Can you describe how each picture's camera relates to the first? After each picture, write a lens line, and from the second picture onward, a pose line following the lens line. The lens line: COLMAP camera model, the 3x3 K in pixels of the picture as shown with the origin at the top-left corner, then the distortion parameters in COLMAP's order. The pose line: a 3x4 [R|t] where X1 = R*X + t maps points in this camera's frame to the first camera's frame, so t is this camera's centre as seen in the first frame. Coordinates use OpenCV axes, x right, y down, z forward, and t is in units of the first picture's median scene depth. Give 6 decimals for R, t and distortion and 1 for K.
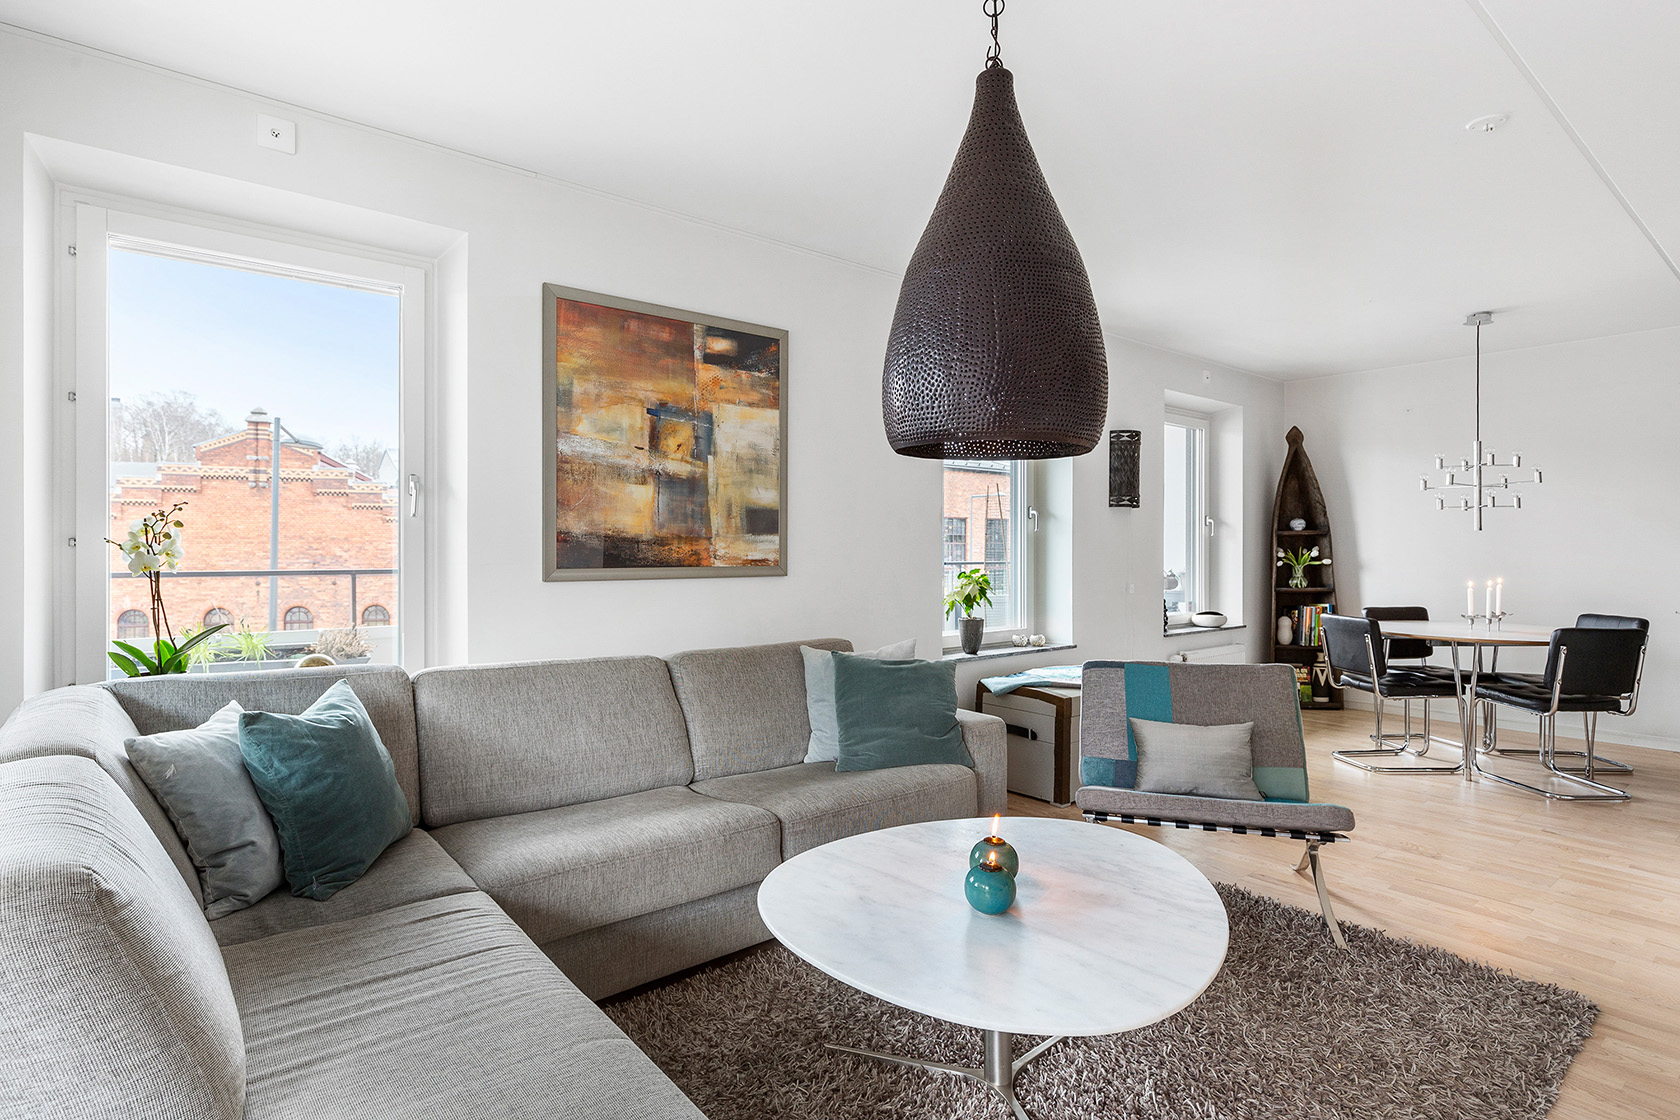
lens RADIAL K [[857.9, 0, 840.0], [0, 857.9, 560.0], [0, 0, 1]] dist [-0.005644, -0.000523]
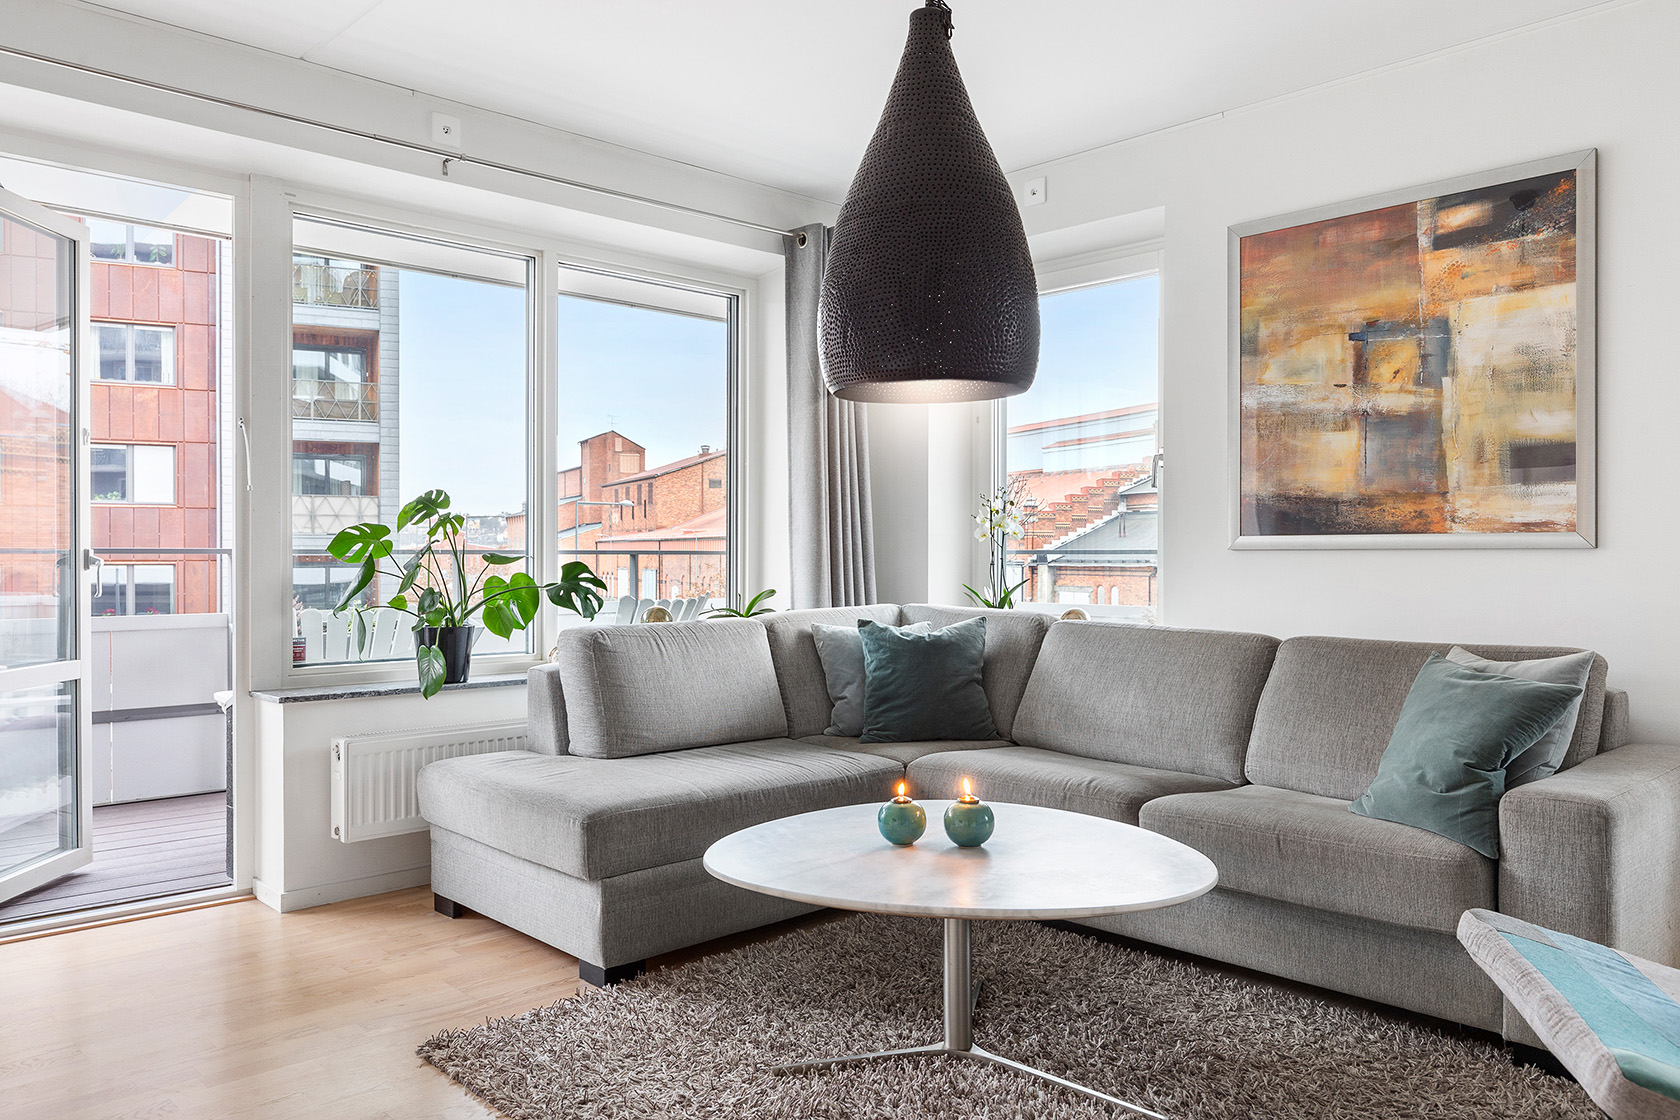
lens RADIAL K [[1217.8, 0, 840.0], [0, 1217.8, 560.0], [0, 0, 1]] dist [0.001039, -0.000321]
pose [[0.076248, 0.002892, -0.997085, 0.816796], [-0.011612, 0.999931, 0.002013, 0.033624], [0.997021, 0.011424, 0.076276, 0.423447]]
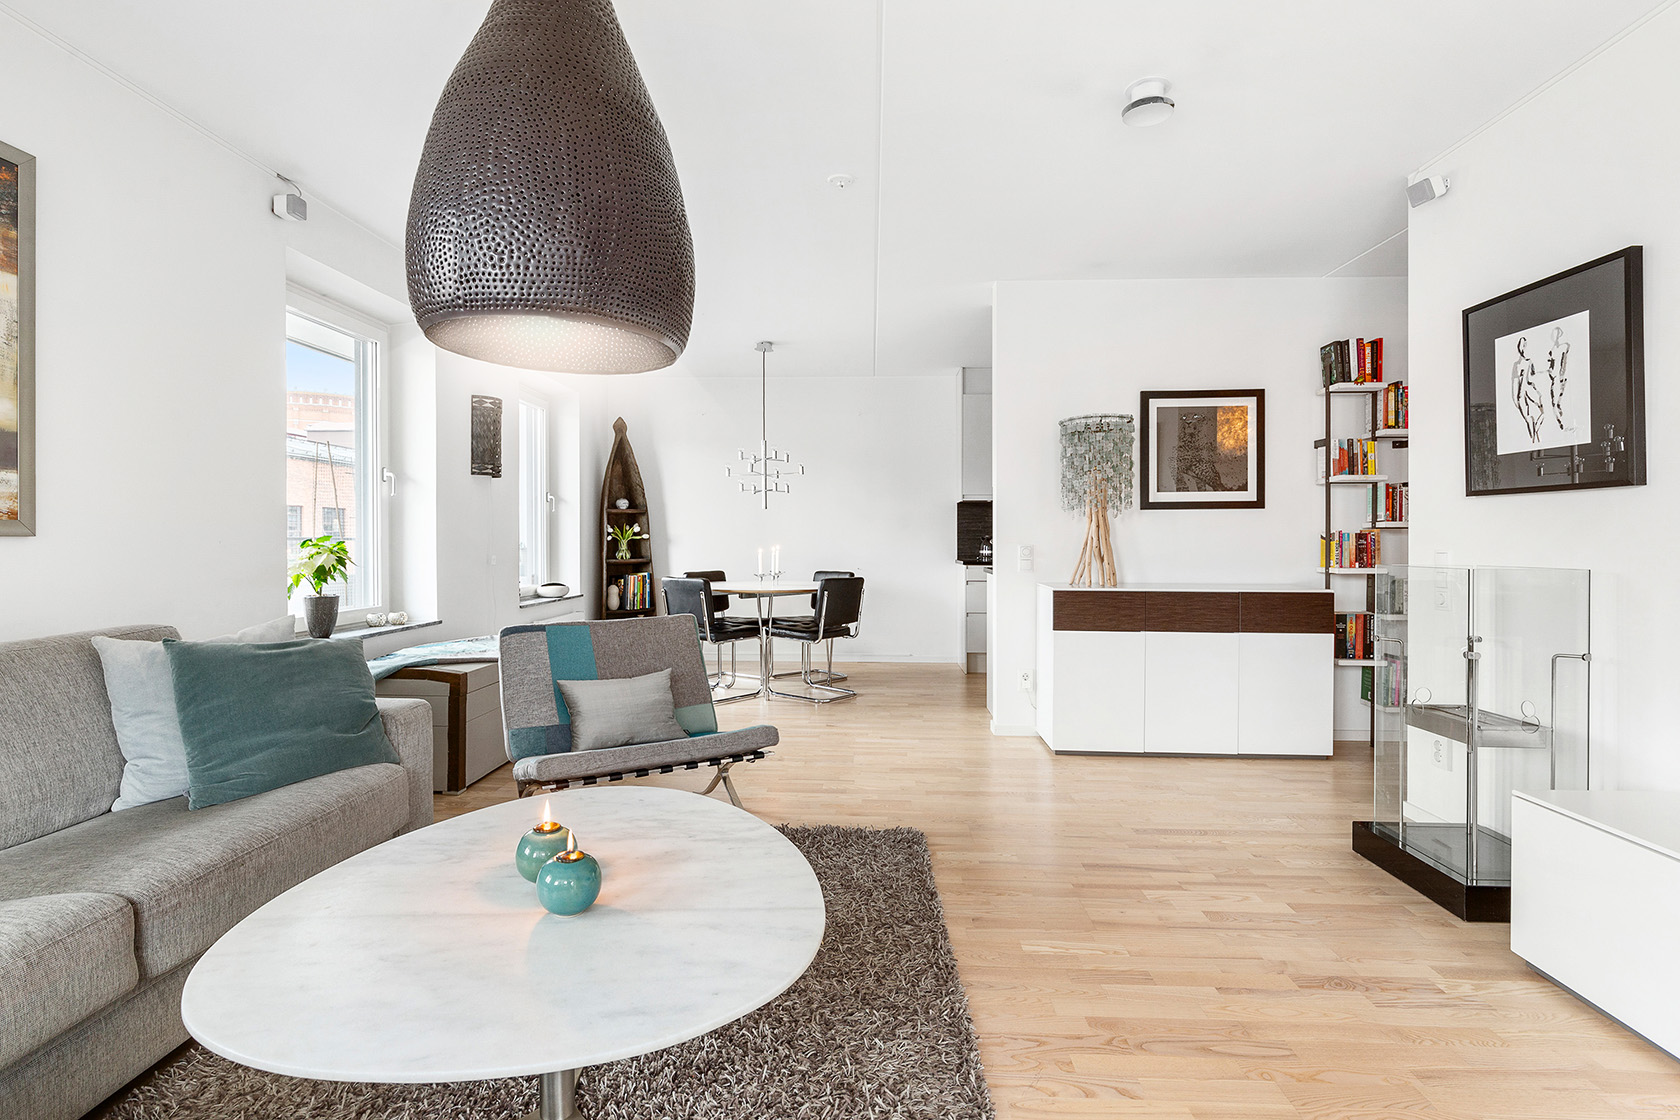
lens RADIAL K [[787.8, 0, 832.7], [0, 787.8, 554.5], [0, 0, 1]] dist [-0.001814, 0.000945]
pose [[0.662376, -0.011853, 0.749078, -0.116699], [0.009081, 0.999928, 0.007792, 0.035563], [-0.749117, 0.001641, 0.662436, 0.168084]]
